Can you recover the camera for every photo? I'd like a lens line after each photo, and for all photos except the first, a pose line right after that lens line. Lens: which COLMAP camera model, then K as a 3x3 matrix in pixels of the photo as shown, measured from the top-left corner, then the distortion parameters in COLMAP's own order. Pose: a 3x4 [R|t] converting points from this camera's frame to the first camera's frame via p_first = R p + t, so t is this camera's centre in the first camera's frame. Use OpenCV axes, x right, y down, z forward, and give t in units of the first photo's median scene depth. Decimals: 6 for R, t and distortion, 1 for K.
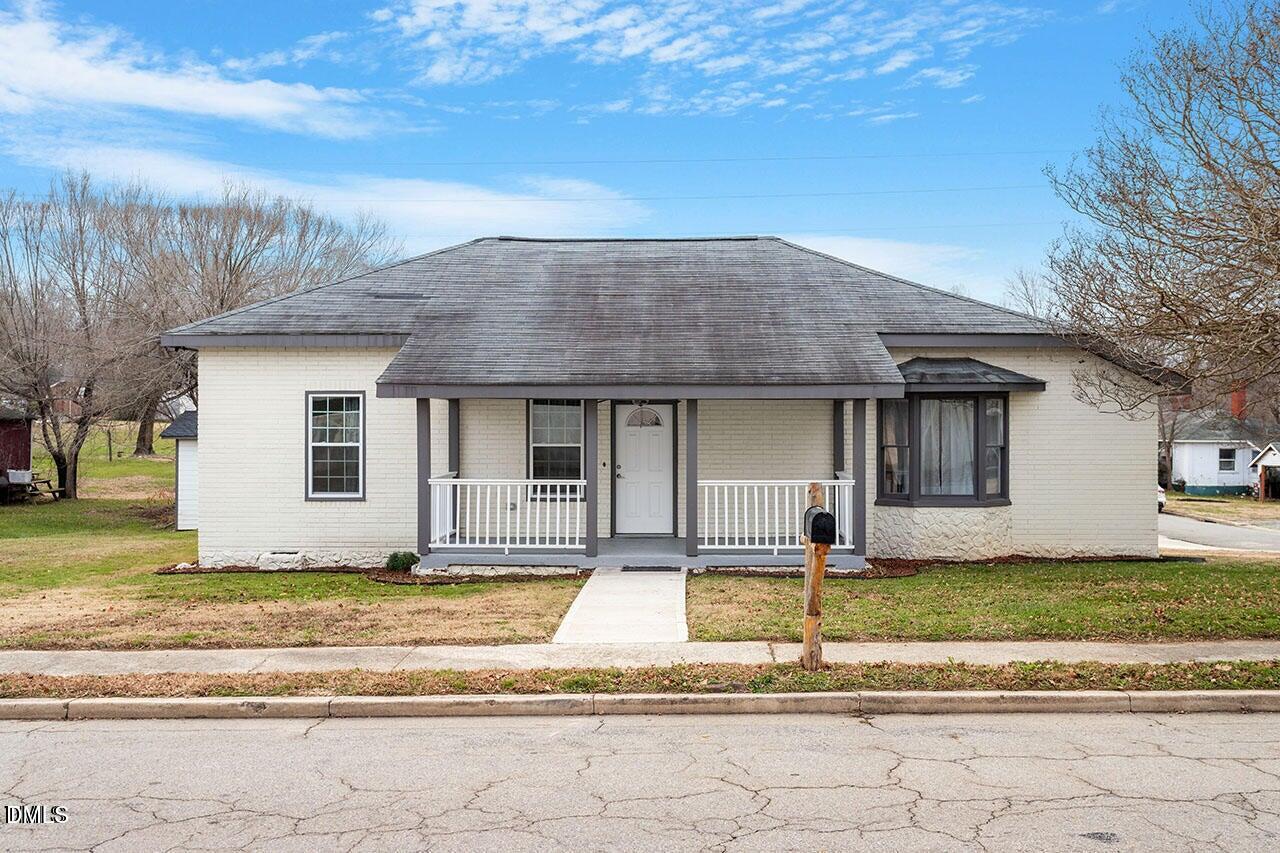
lens RADIAL K [[1093.7, 0, 640.0], [0, 1093.7, 426.5], [0, 0, 1]] dist [-0.007253, -0.004073]
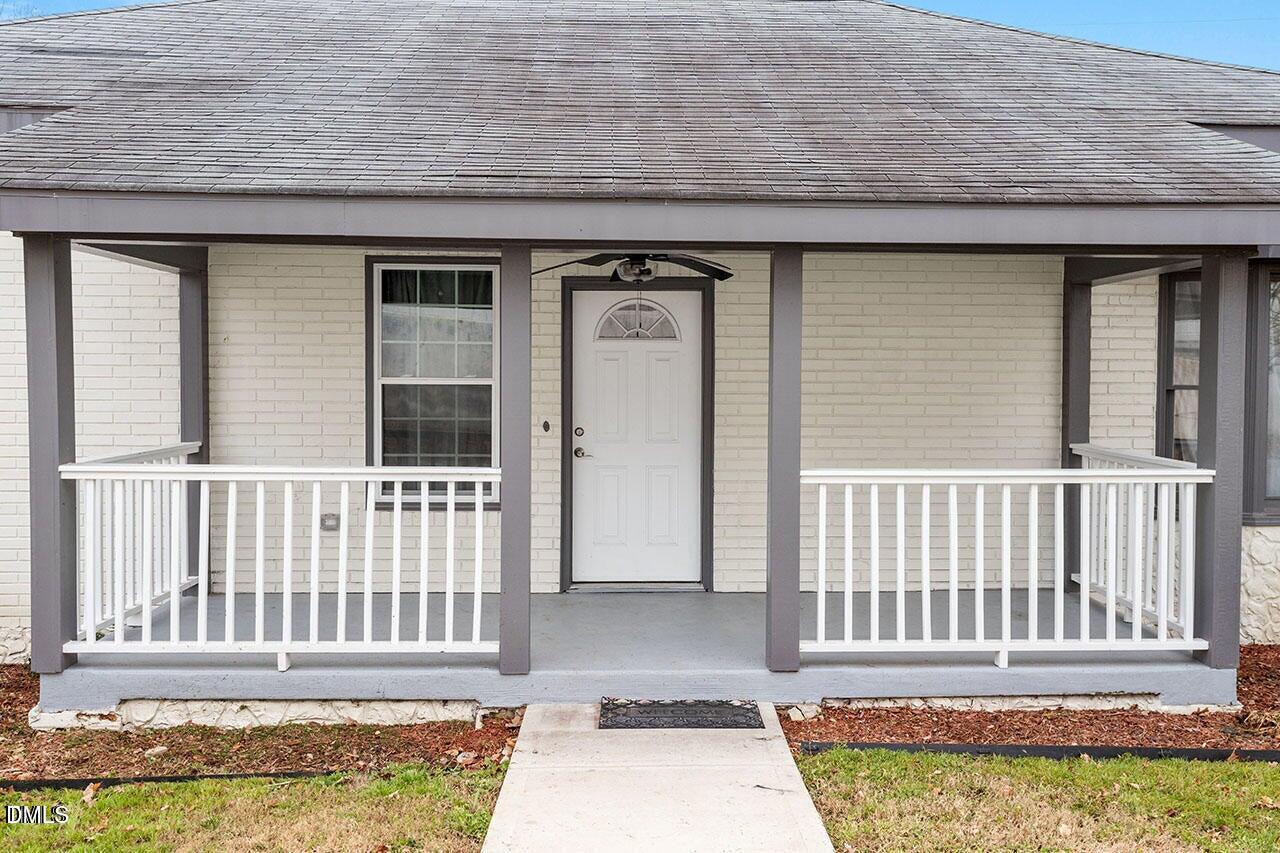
lens RADIAL K [[1169.8, 0, 640.0], [0, 1169.8, 426.5], [0, 0, 1]] dist [0.010052, -0.002062]
pose [[0.998392, 0.003276, 0.056588, -0.021682], [-0.005267, 0.999371, 0.035063, 0.018365], [-0.056437, -0.035304, 0.997782, 0.532912]]
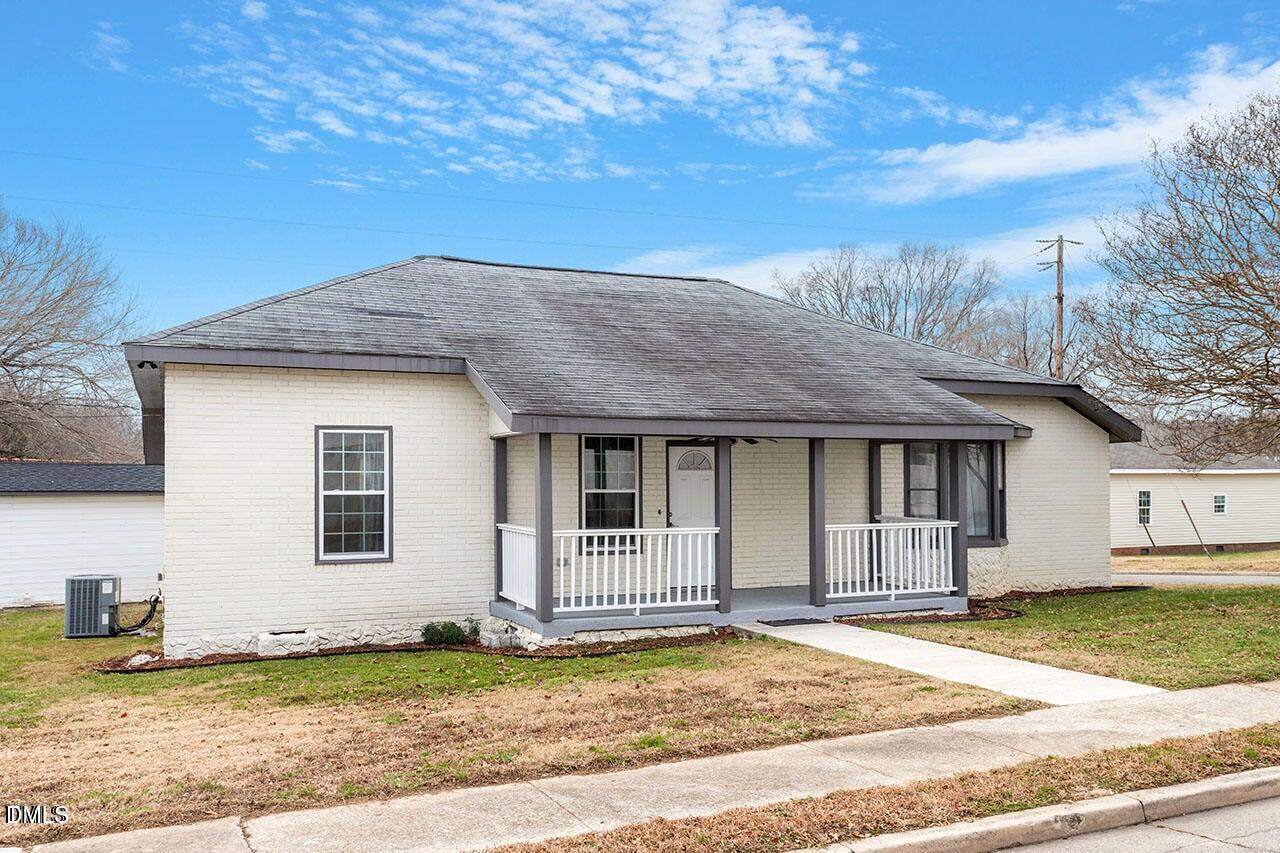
lens RADIAL K [[1064.7, 0, 642.2], [0, 1064.7, 461.7], [0, 0, 1]] dist [0.019464, 0.000619]
pose [[0.909861, 0.003526, 0.414898, -0.414214], [0.005350, 0.999781, -0.020230, 0.010787], [-0.414879, 0.020626, 0.909643, 0.201930]]
